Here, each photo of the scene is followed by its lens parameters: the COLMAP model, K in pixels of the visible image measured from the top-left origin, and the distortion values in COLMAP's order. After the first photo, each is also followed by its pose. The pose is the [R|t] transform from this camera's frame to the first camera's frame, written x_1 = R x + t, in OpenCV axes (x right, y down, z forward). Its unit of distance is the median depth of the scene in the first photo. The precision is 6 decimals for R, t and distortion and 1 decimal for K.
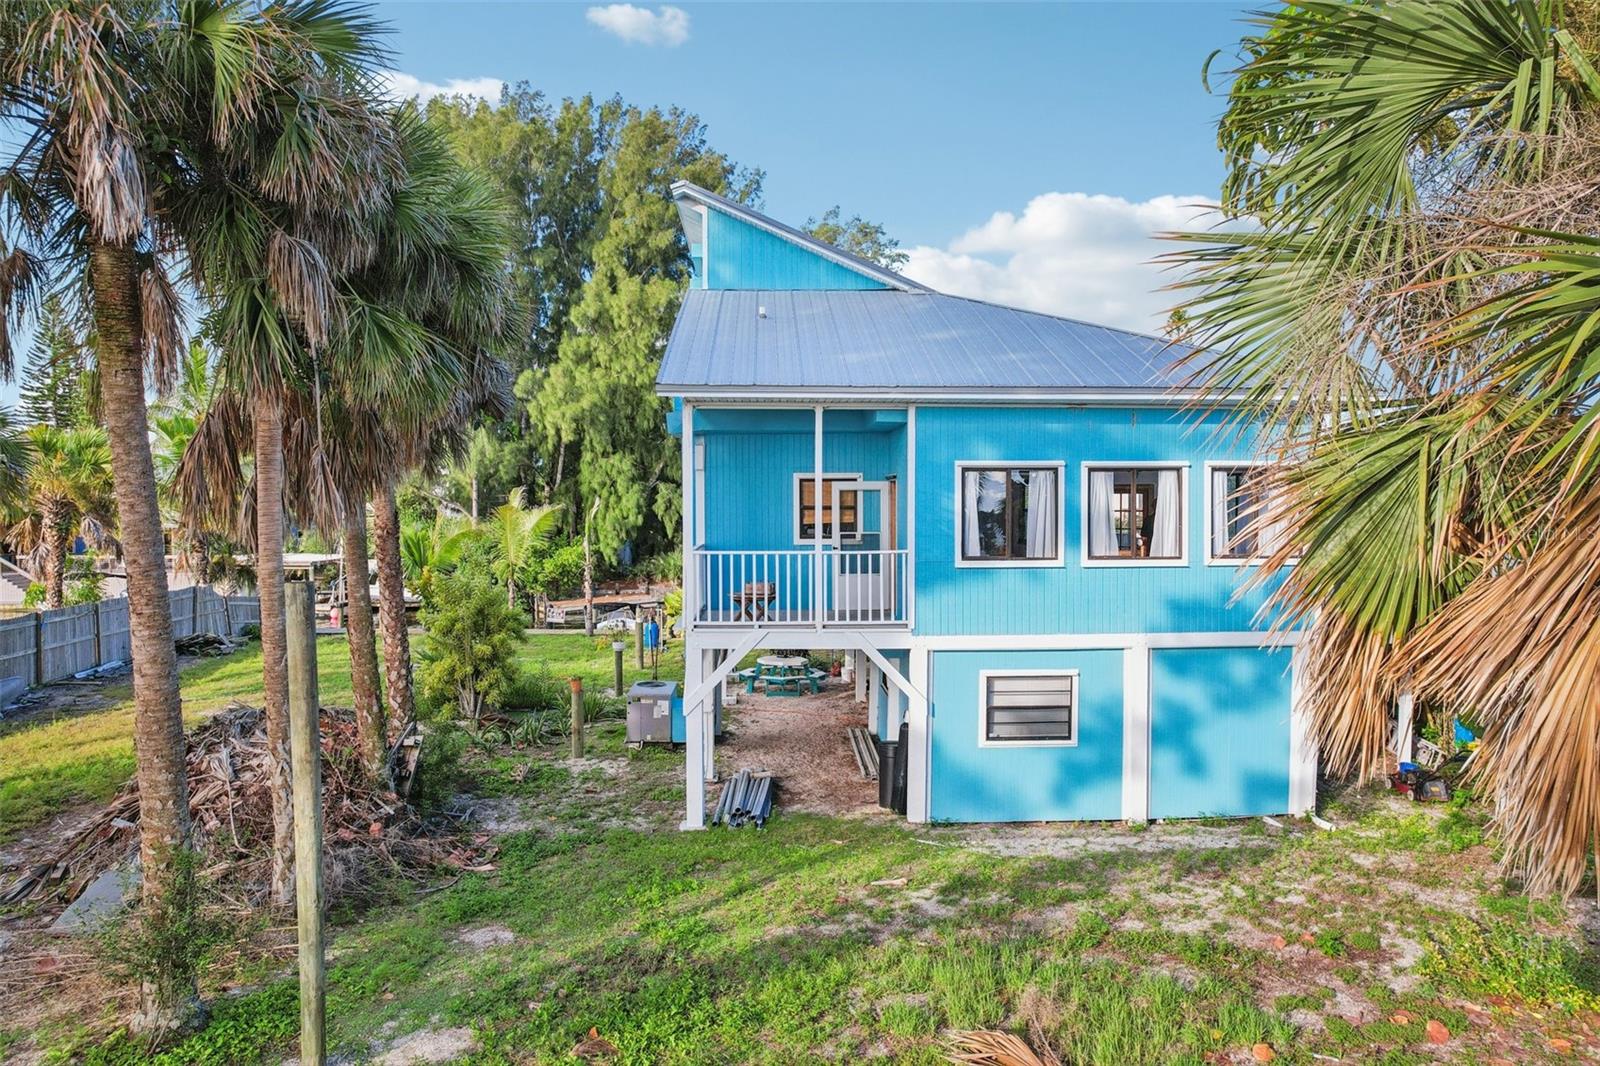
lens RADIAL K [[1023.0, 0, 801.9], [0, 1023.0, 538.8], [0, 0, 1]] dist [-0.076708, 0.069081]
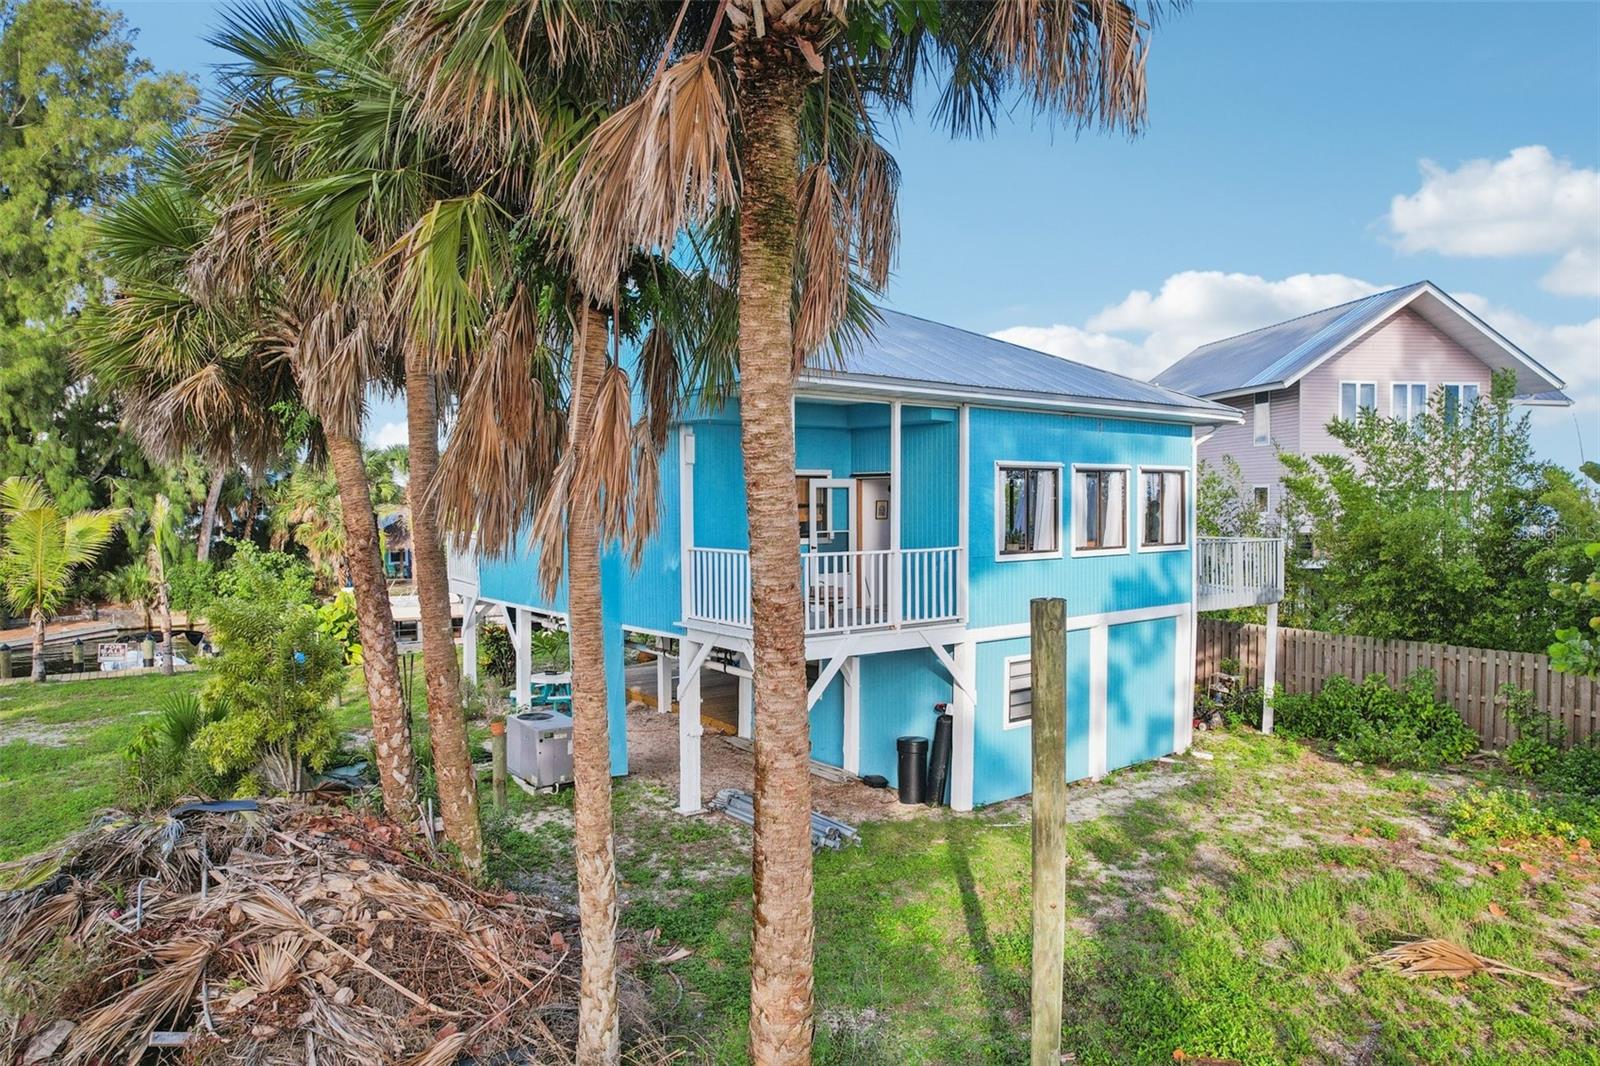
lens RADIAL K [[1023.0, 0, 801.9], [0, 1023.0, 538.8], [0, 0, 1]] dist [-0.076708, 0.069081]
pose [[0.816173, -0.022067, 0.577386, -0.608267], [0.021873, 0.999734, 0.007289, -0.007428], [-0.577393, 0.006680, 0.816439, 0.251771]]
